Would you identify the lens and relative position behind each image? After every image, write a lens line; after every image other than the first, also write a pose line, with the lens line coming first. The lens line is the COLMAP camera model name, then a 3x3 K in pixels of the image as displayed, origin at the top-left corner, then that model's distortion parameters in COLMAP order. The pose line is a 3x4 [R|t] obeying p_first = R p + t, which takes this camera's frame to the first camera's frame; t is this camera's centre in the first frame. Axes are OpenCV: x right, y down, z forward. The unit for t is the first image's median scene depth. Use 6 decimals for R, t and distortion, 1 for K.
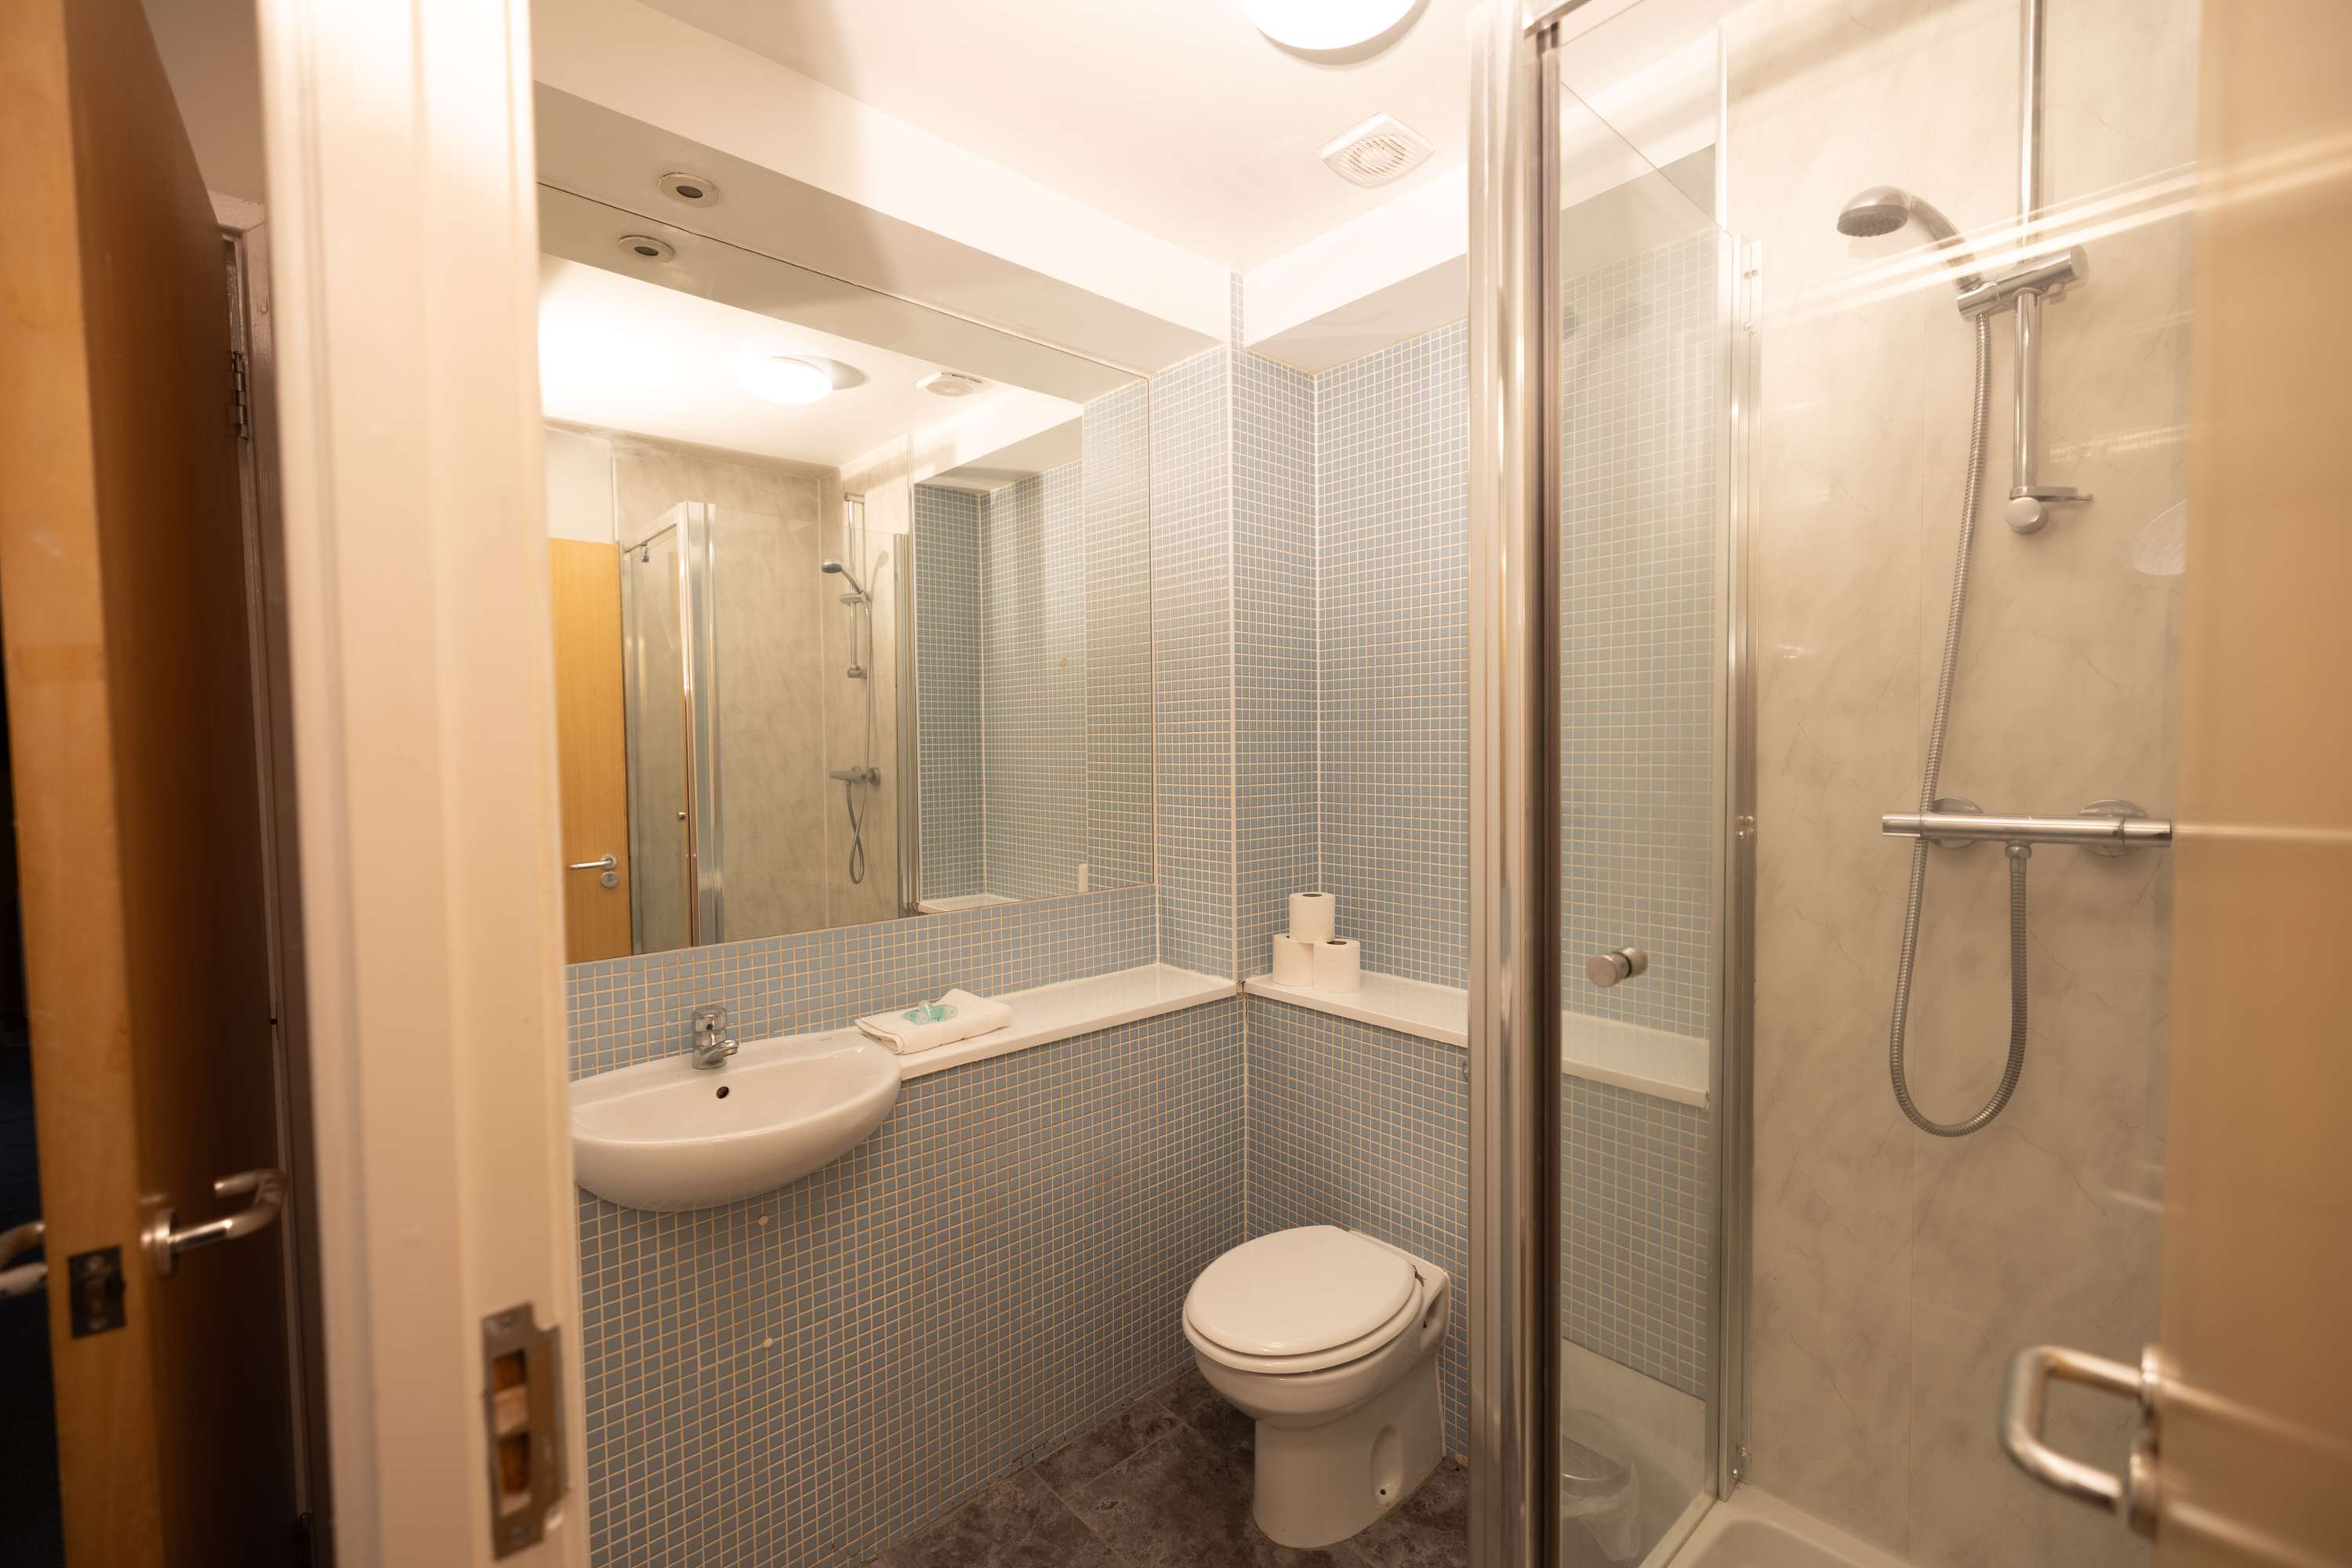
lens RADIAL K [[996.7, 0, 1171.2], [0, 996.7, 782.9], [0, 0, 1]] dist [-0.000490, 0.000987]
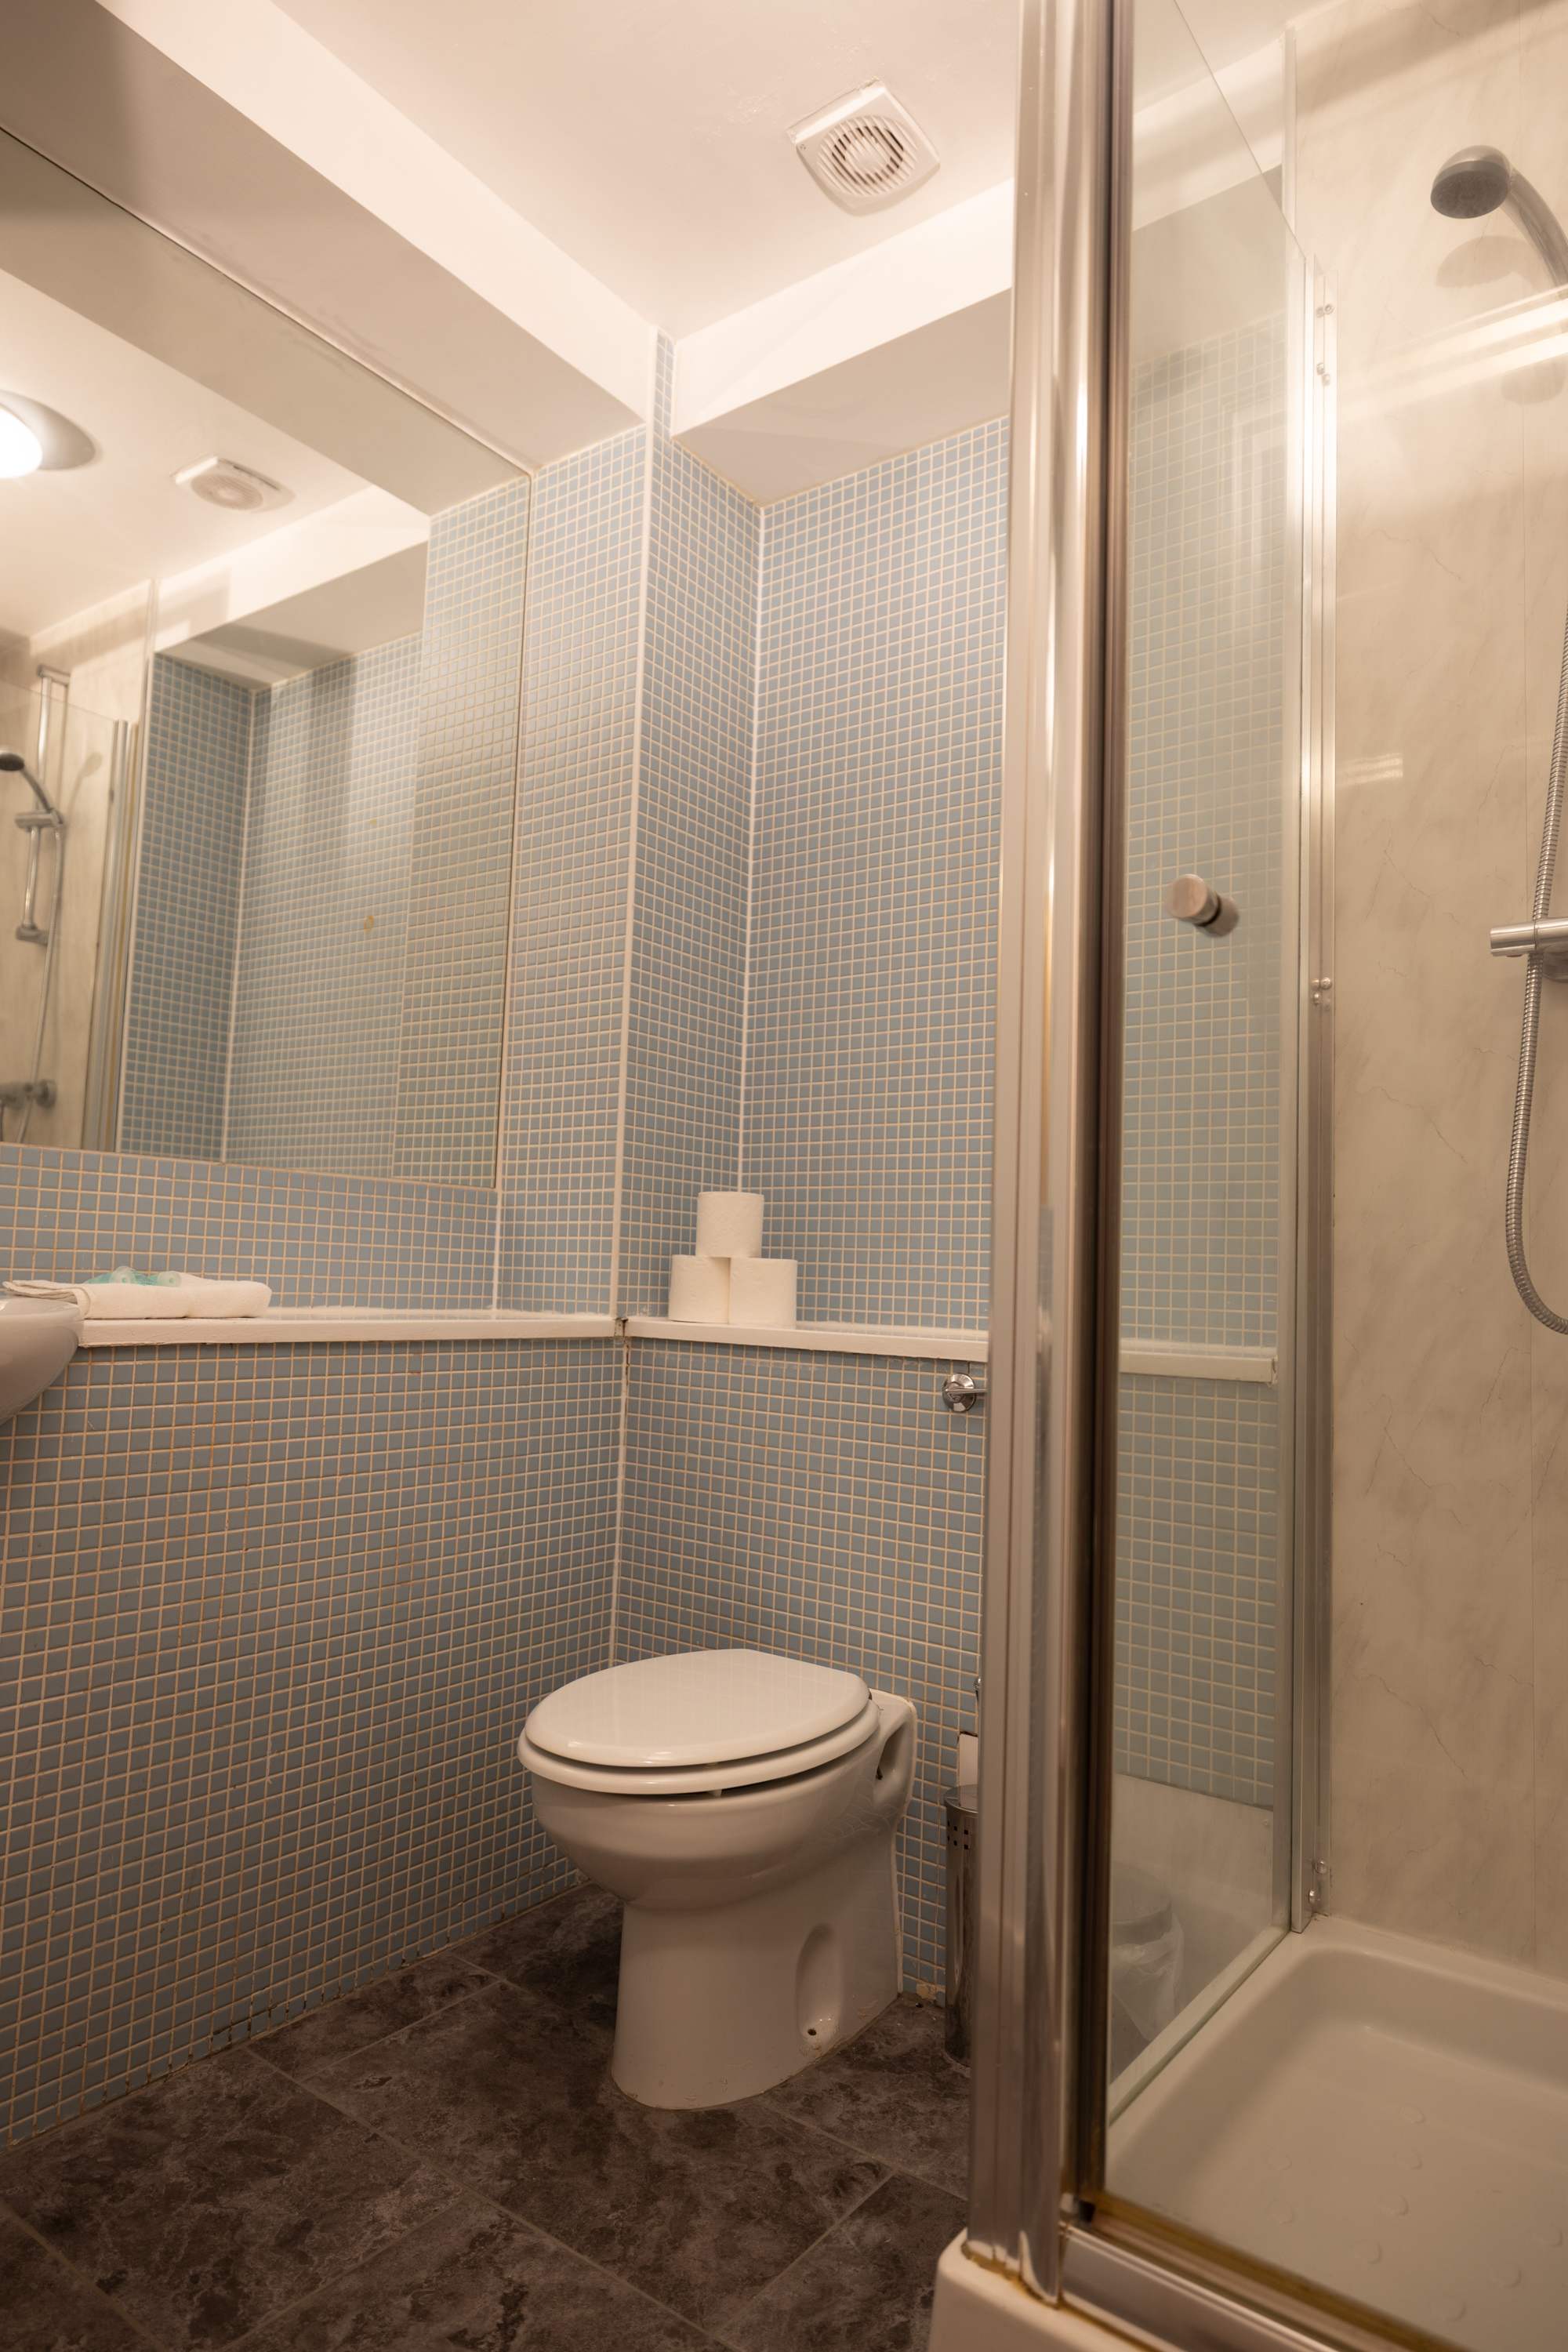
lens RADIAL K [[1424.9, 0, 788.7], [0, 1424.9, 1172.8], [0, 0, 1]] dist [-0.001136, -0.000851]
pose [[0.978183, 0.058641, 0.199299, -0.021690], [-0.036636, 0.992992, -0.112359, 0.256856], [-0.204491, 0.102606, 0.973476, 0.035626]]
